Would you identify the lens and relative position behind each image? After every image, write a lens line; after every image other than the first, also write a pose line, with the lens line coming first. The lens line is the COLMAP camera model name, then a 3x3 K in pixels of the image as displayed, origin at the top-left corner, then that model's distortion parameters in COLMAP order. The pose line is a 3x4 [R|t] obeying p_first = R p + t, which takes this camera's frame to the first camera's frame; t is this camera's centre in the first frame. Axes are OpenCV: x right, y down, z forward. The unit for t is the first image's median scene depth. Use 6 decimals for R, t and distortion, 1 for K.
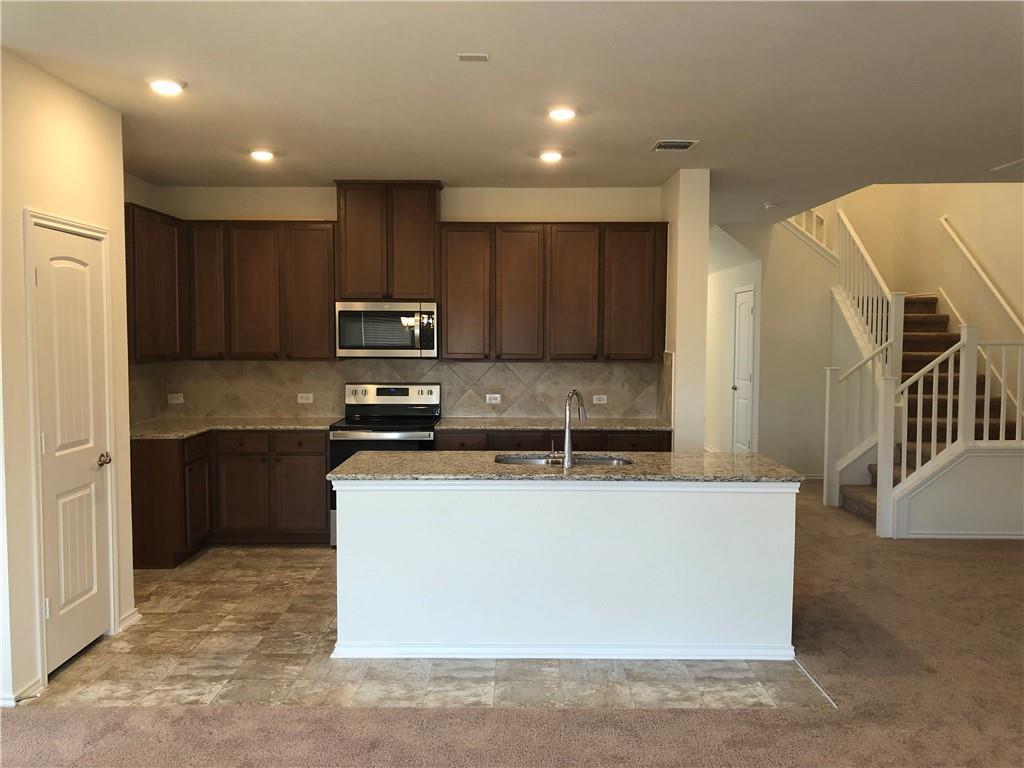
lens RADIAL K [[834.6, 0, 518.1], [0, 834.6, 380.1], [0, 0, 1]] dist [0.008465, -0.002825]
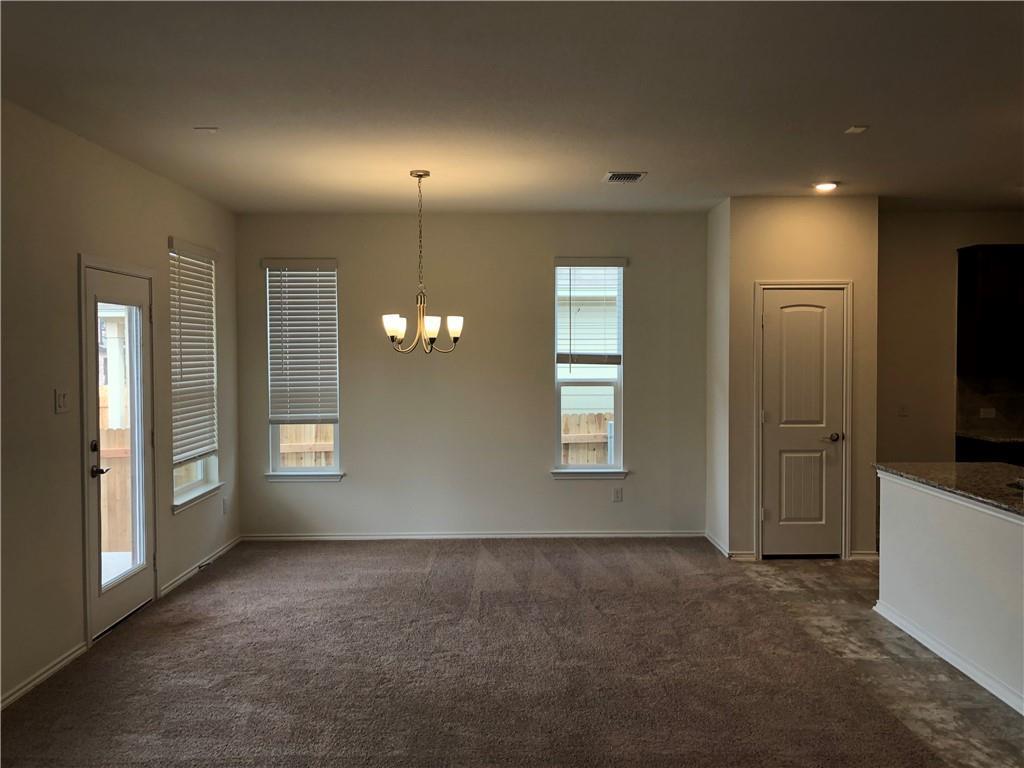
lens RADIAL K [[834.6, 0, 518.1], [0, 834.6, 380.1], [0, 0, 1]] dist [0.008465, -0.002825]
pose [[0.014135, 0.032612, -0.999368, 1.022378], [-0.053929, 0.998038, 0.031806, -0.023985], [0.998445, 0.053446, 0.015866, 0.427796]]
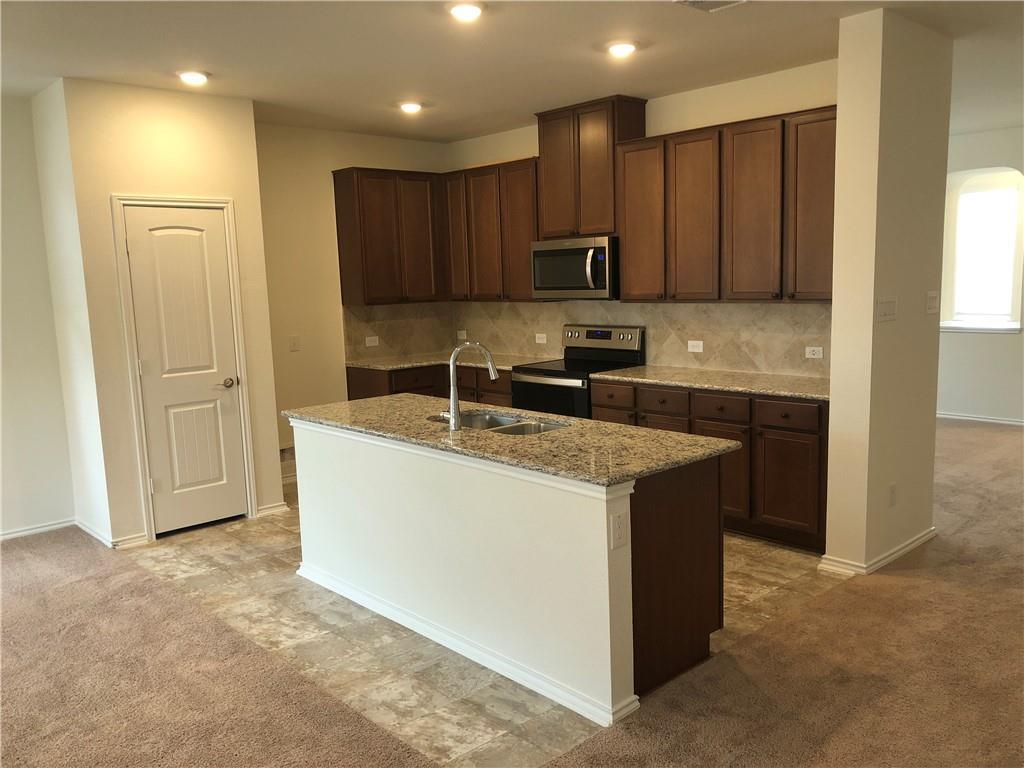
lens RADIAL K [[837.6, 0, 514.6], [0, 837.6, 390.4], [0, 0, 1]] dist [0.018180, 0.010514]
pose [[0.678290, 0.078275, -0.730613, 0.780138], [-0.009173, 0.995134, 0.098098, -0.024750], [0.734737, -0.059837, 0.675708, 0.470508]]
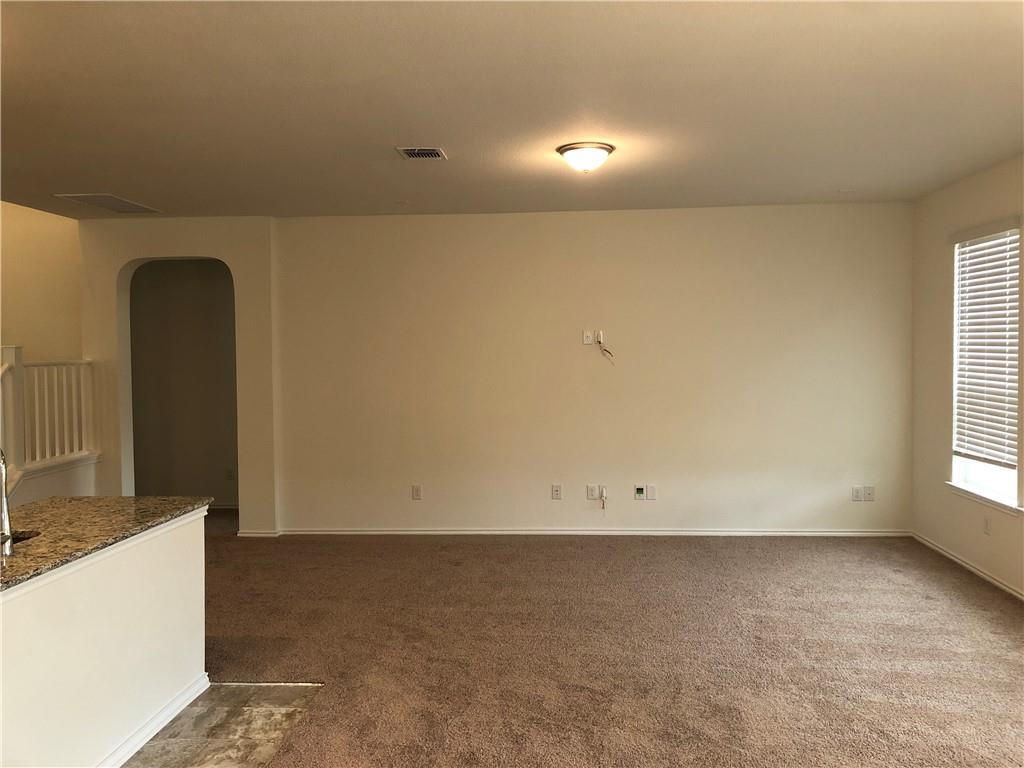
lens RADIAL K [[834.6, 0, 518.1], [0, 834.6, 380.1], [0, 0, 1]] dist [0.008465, -0.002825]
pose [[0.072461, -0.043791, 0.996409, -0.612249], [0.069488, 0.996830, 0.038756, -0.036748], [-0.994948, 0.066430, 0.075274, 0.541646]]
